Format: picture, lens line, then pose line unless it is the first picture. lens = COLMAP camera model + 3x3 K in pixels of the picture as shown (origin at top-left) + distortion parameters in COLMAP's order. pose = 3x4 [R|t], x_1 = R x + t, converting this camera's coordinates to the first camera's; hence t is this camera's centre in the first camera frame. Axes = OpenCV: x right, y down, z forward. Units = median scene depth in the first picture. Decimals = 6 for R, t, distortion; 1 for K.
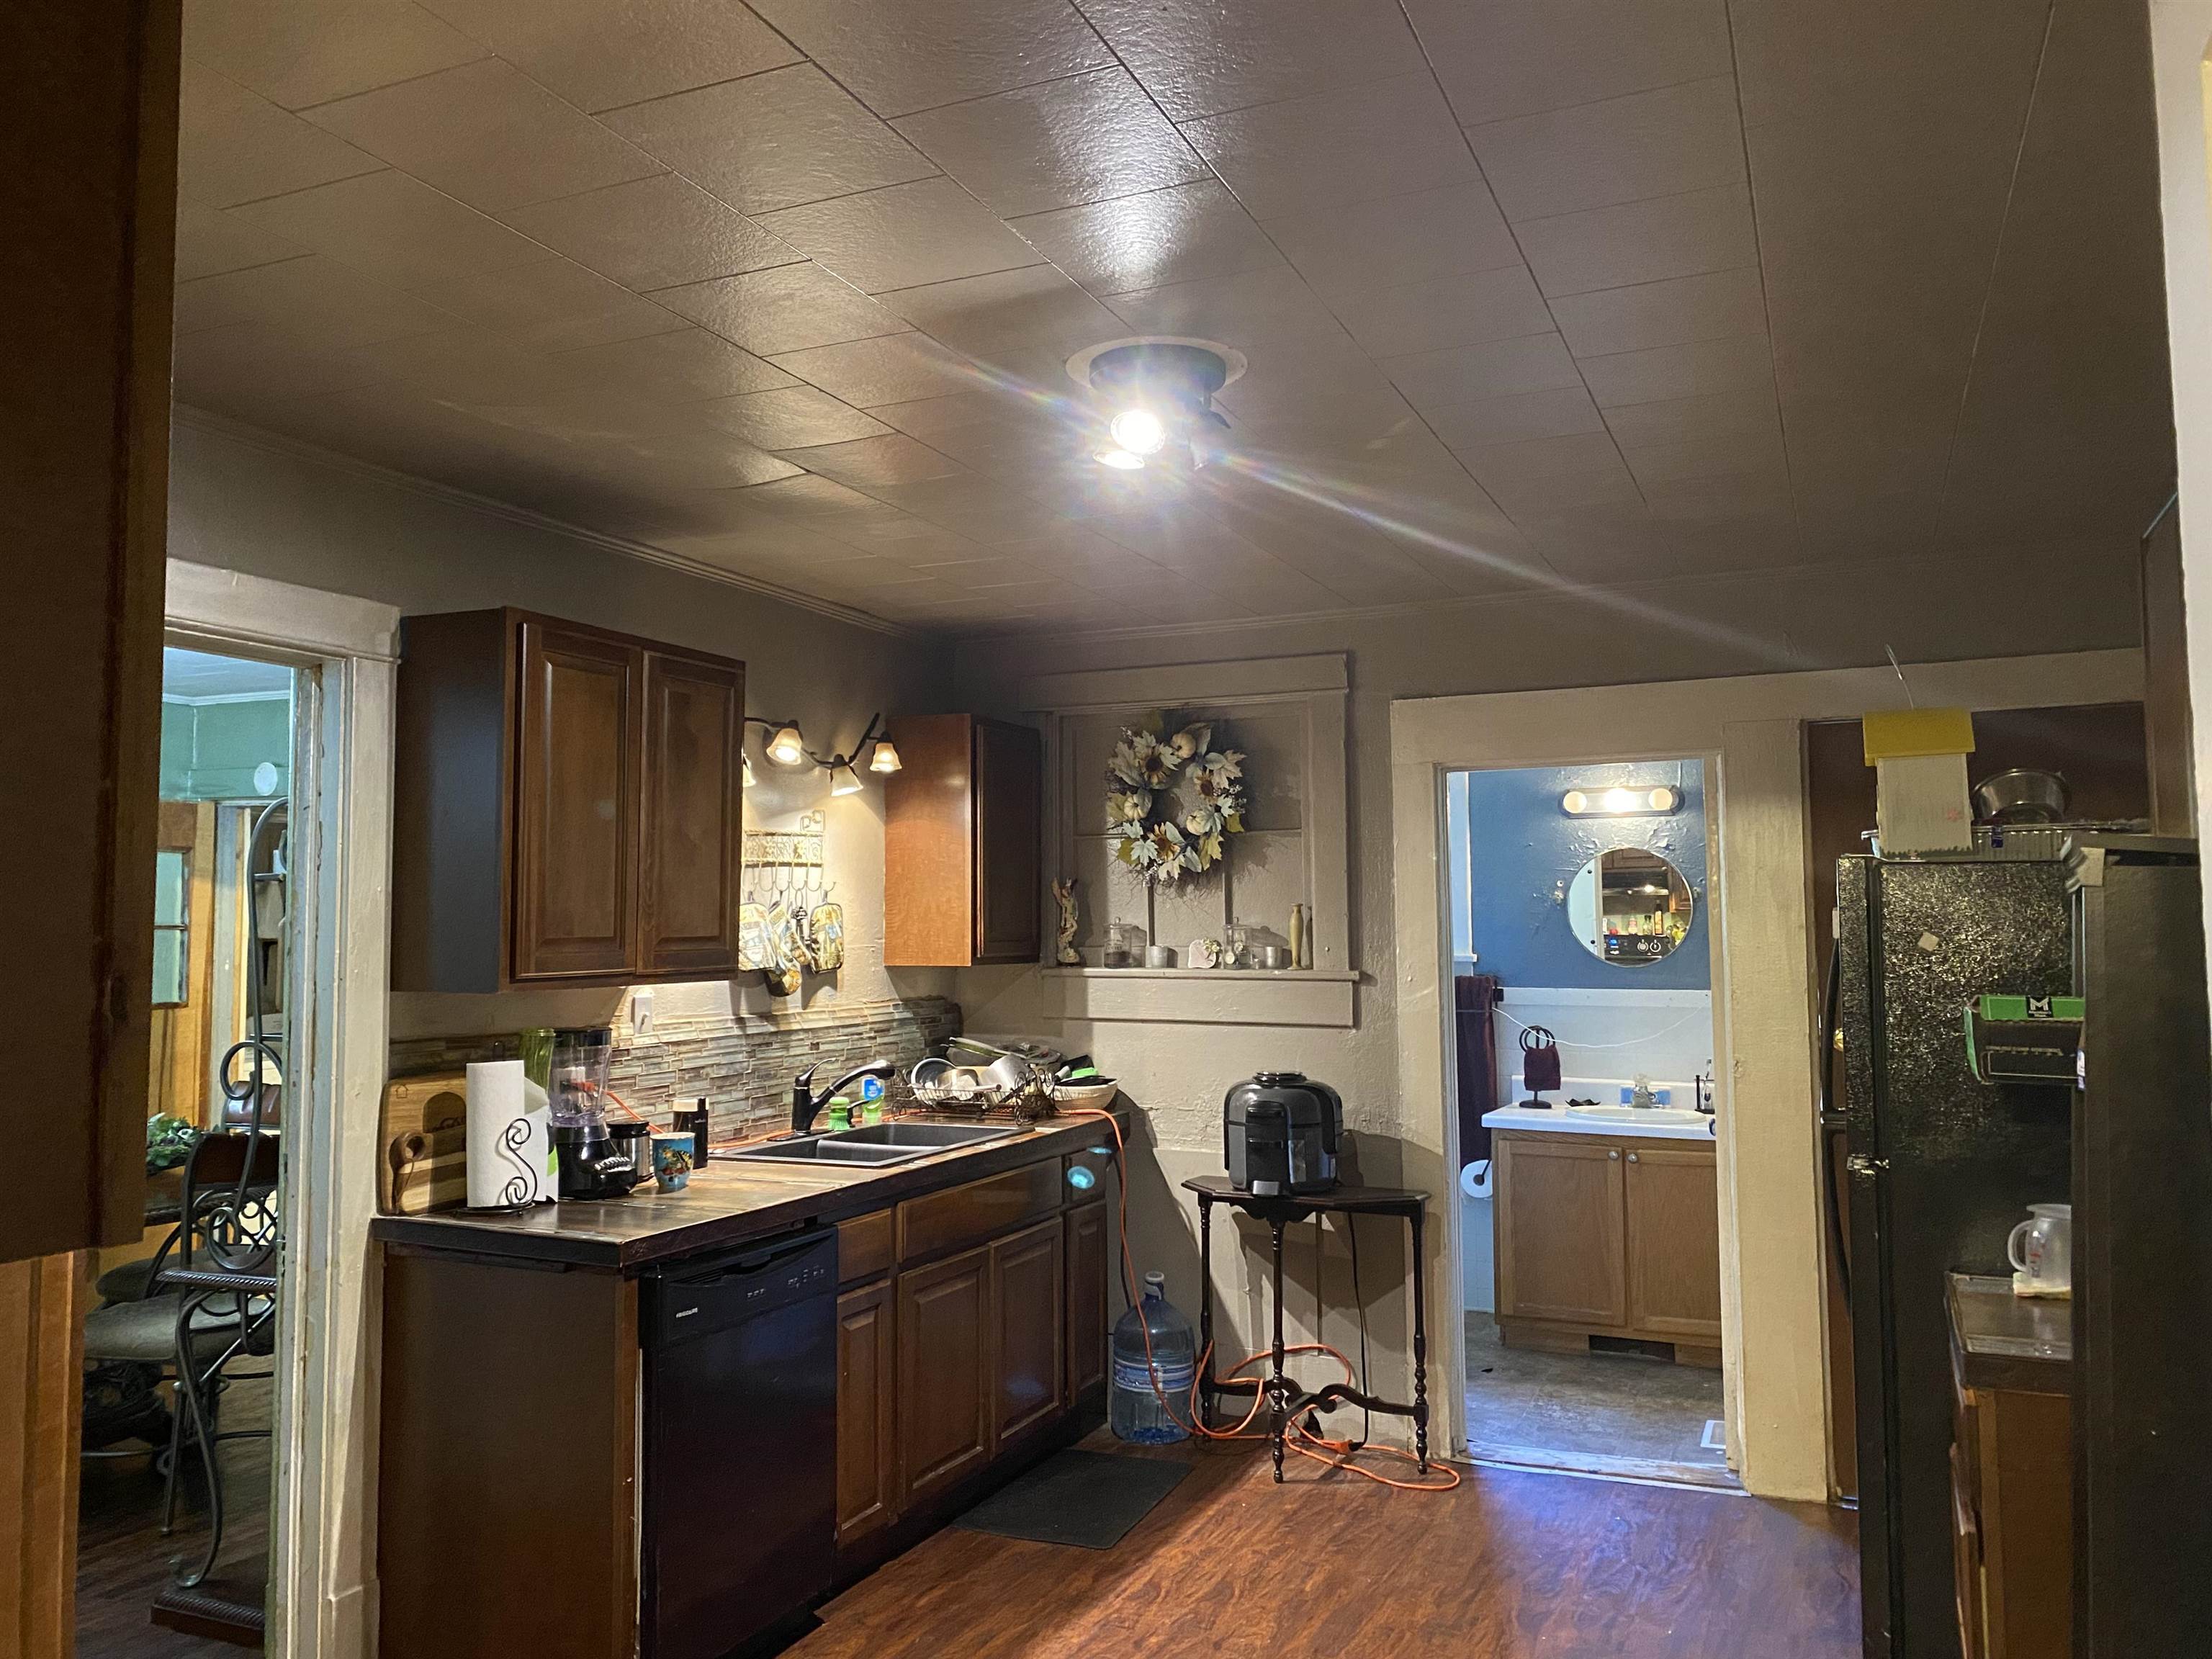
lens RADIAL K [[1694.7, 0, 1106.0], [0, 1694.7, 829.5], [0, 0, 1]] dist [-0.004127, -0.003931]
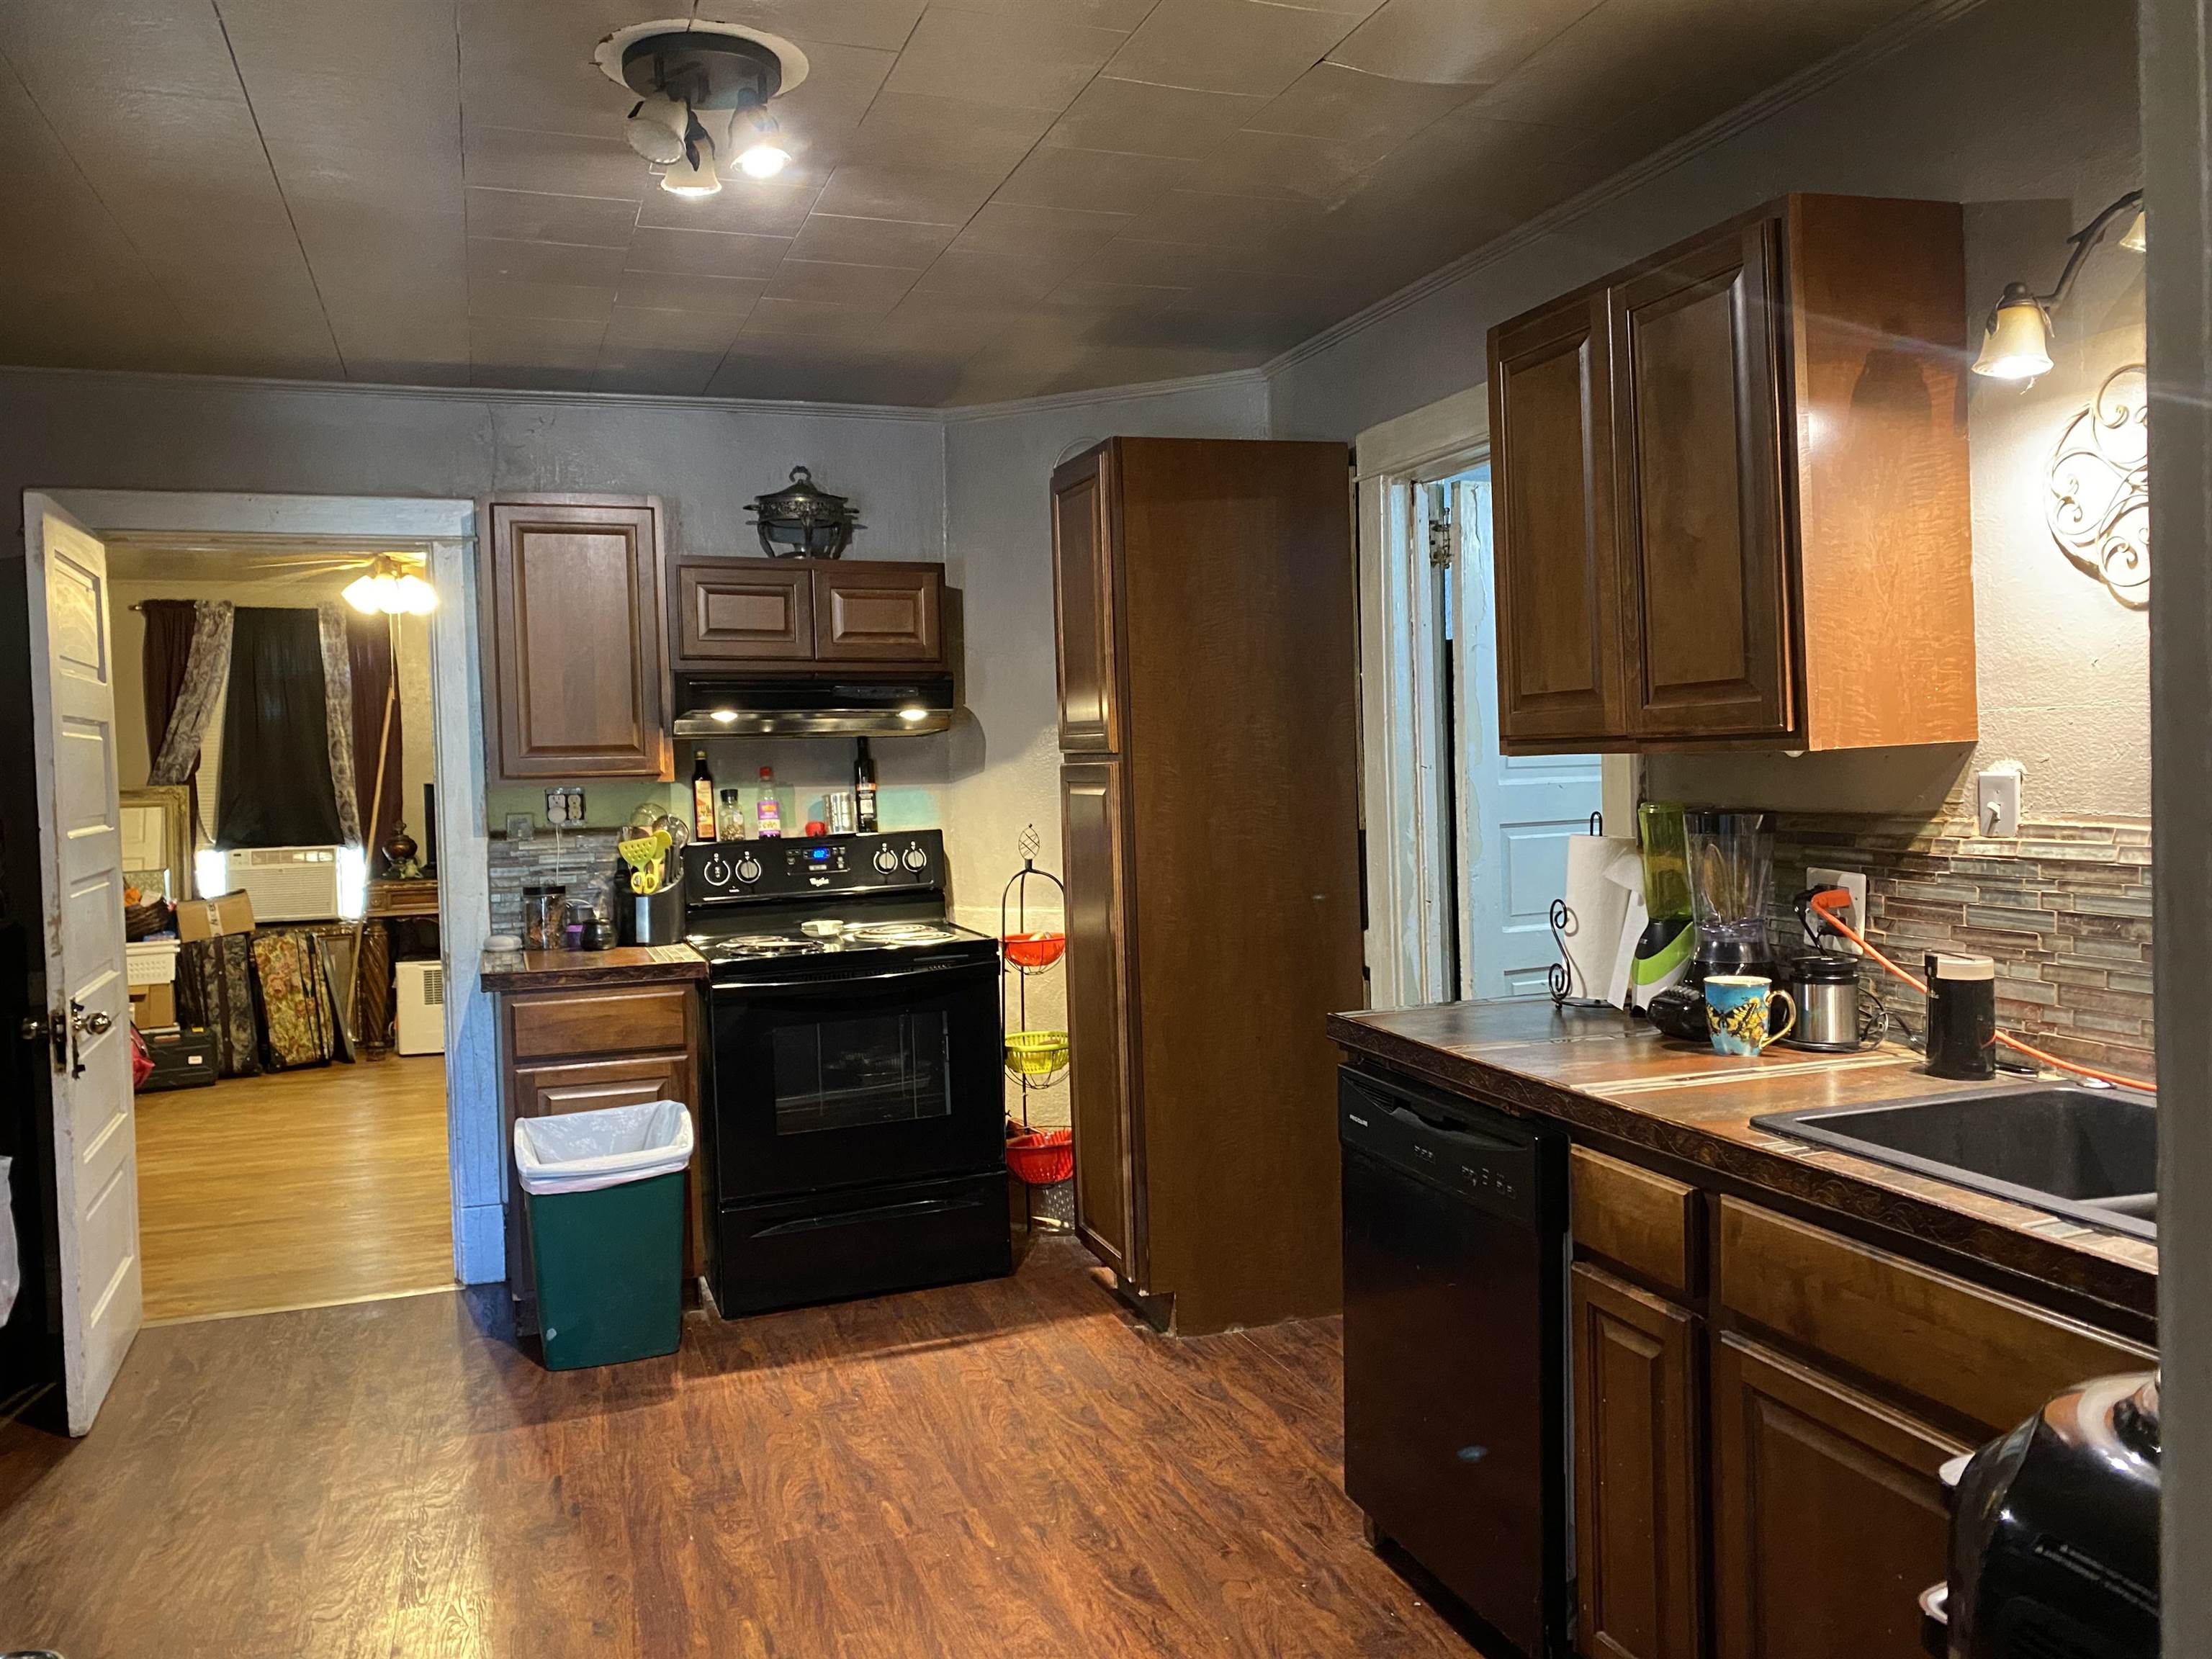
lens RADIAL K [[1694.7, 0, 1106.0], [0, 1694.7, 829.5], [0, 0, 1]] dist [-0.004127, -0.003931]
pose [[-0.733228, 0.059705, -0.677356, 0.350592], [0.073618, 0.997253, 0.008212, 0.091076], [0.675986, -0.043844, -0.735609, 1.233777]]
